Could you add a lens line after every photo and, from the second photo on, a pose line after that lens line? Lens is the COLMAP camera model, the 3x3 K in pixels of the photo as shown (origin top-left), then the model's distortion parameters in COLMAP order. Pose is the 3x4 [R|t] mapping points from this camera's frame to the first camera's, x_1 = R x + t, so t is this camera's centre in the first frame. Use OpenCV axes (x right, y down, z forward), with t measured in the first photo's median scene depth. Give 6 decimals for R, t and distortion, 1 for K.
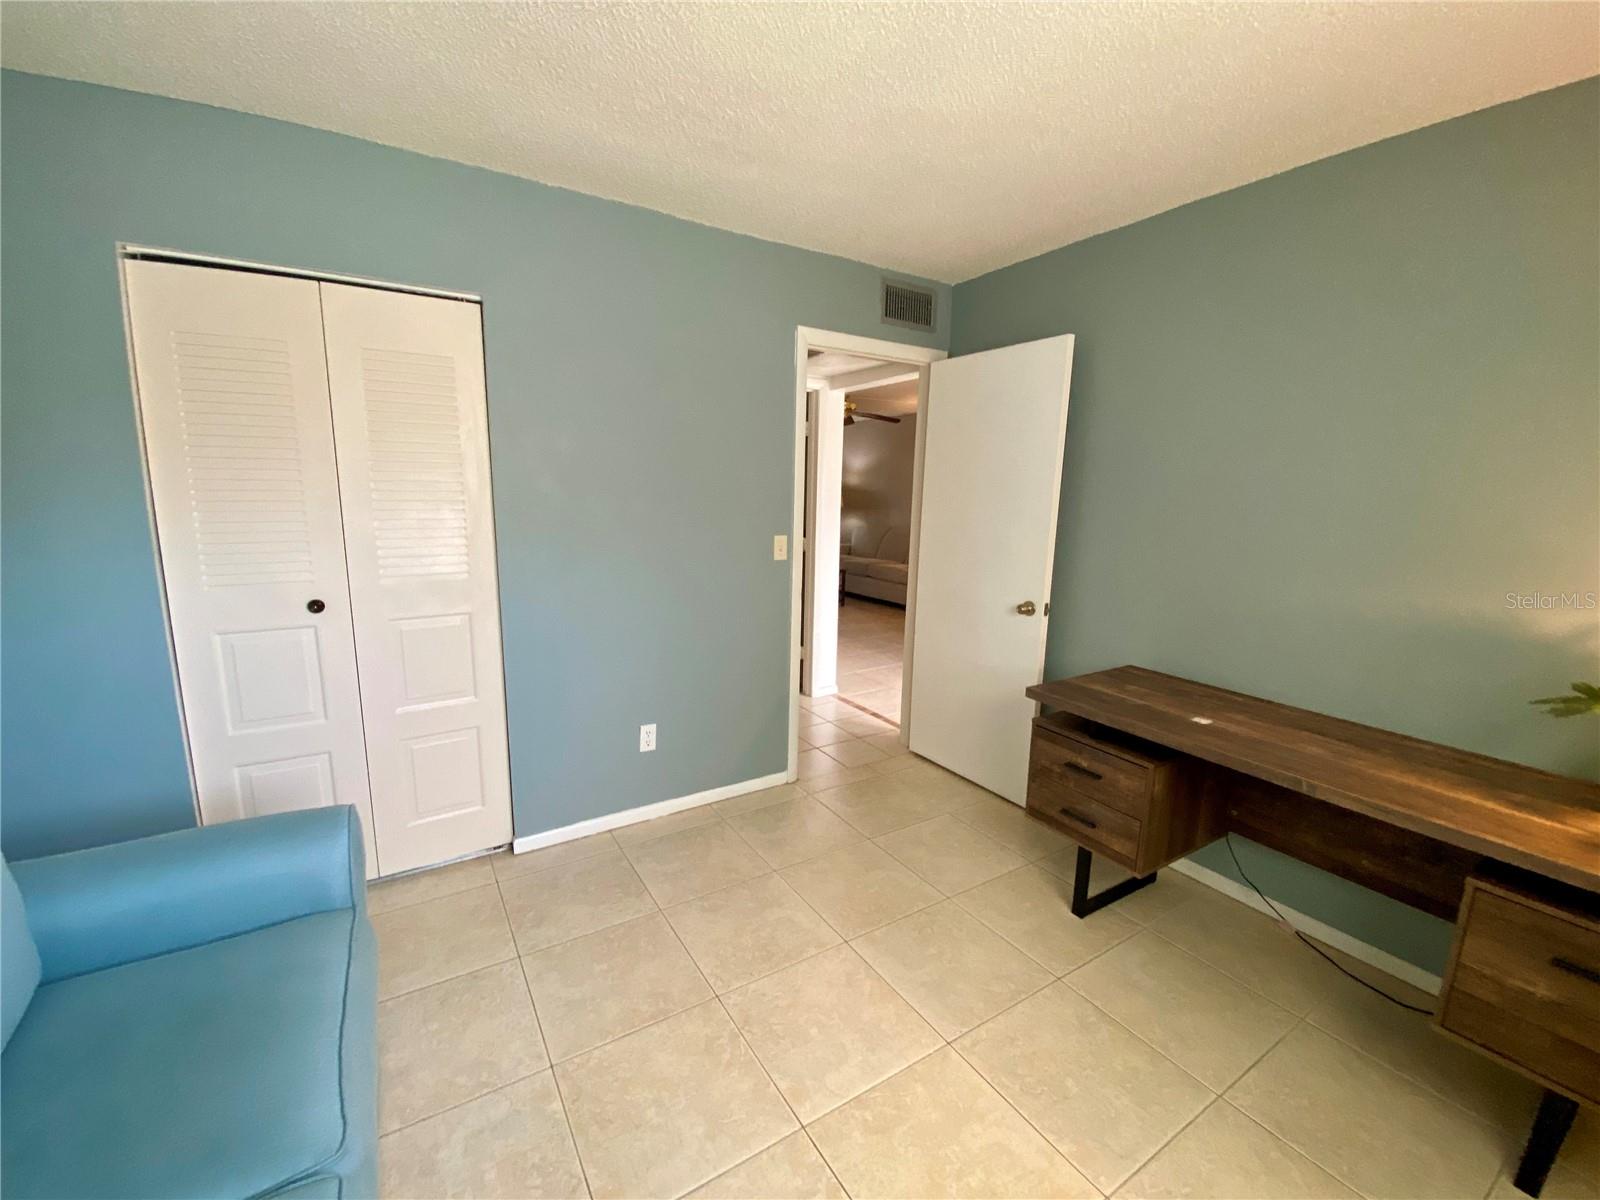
lens RADIAL K [[646.7, 0, 785.3], [0, 646.7, 597.6], [0, 0, 1]] dist [0.026649, -0.023554]
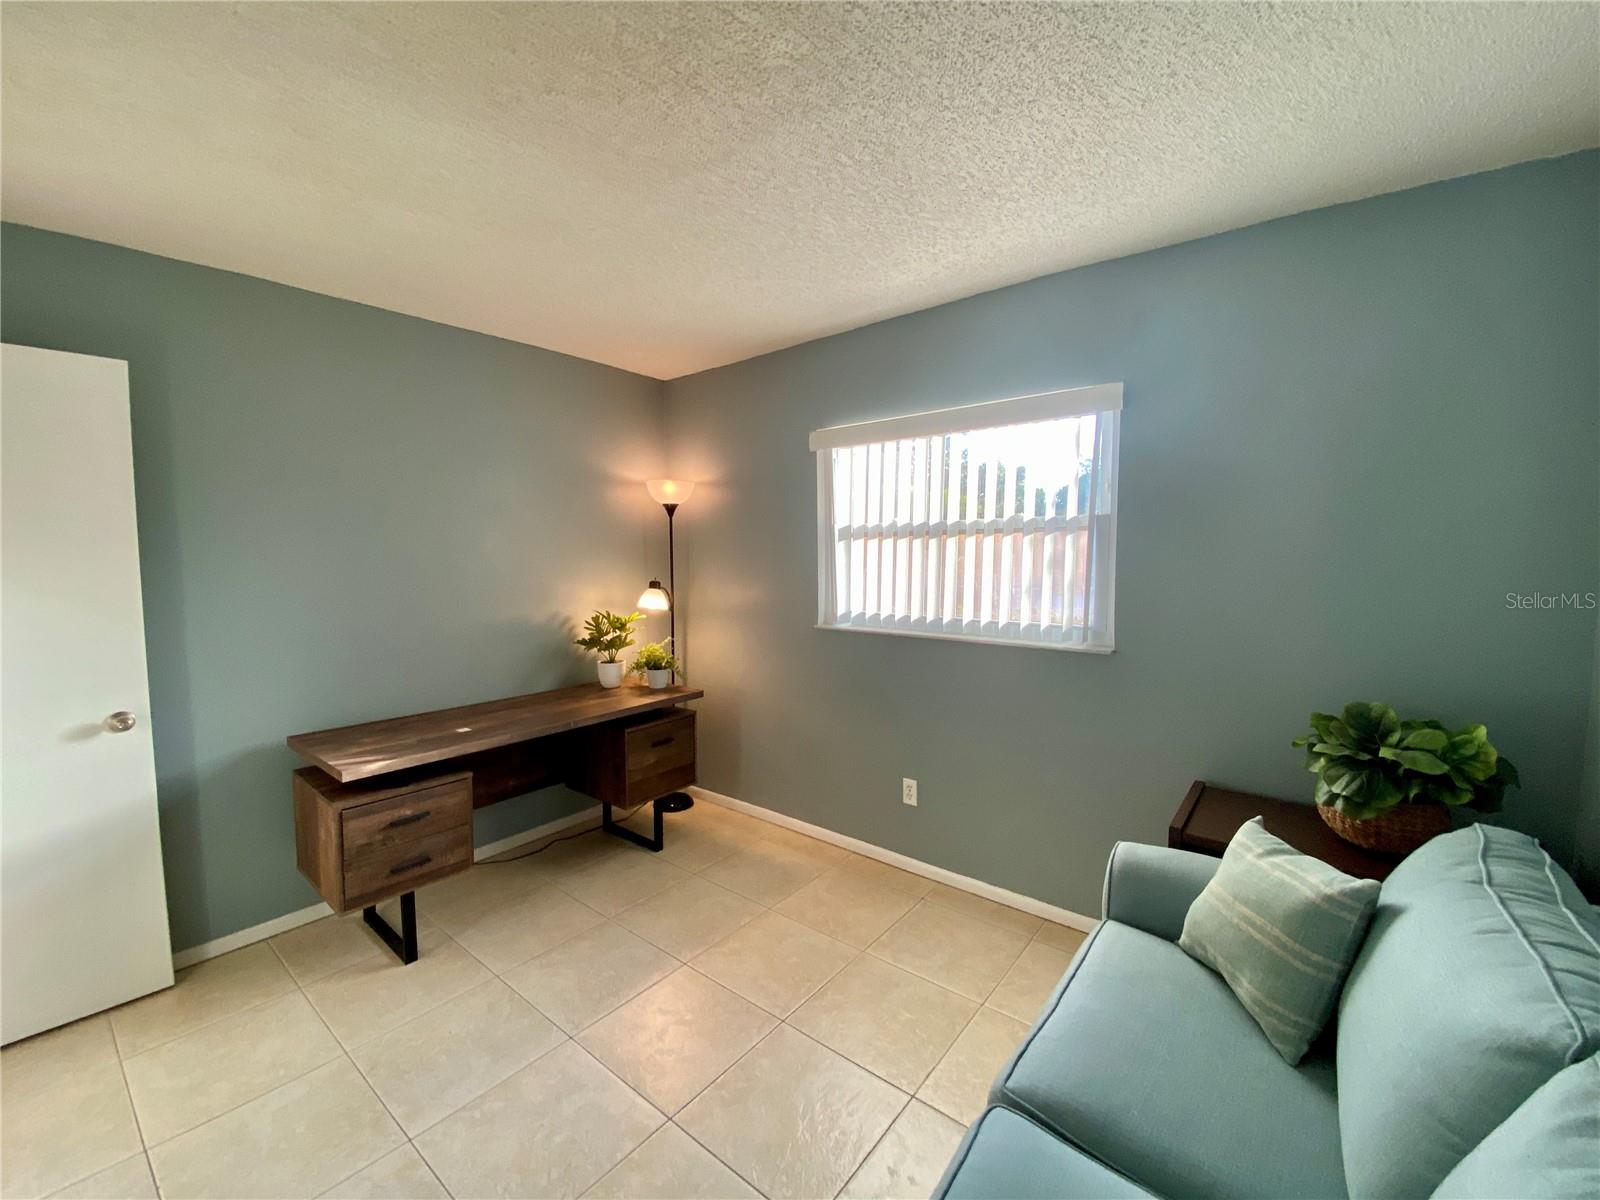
lens RADIAL K [[646.7, 0, 785.3], [0, 646.7, 597.6], [0, 0, 1]] dist [0.026649, -0.023554]
pose [[-0.339144, -0.078185, 0.937480, -0.753538], [0.152861, 0.978716, 0.136923, -0.145289], [-0.928232, 0.189741, -0.319974, 0.739427]]
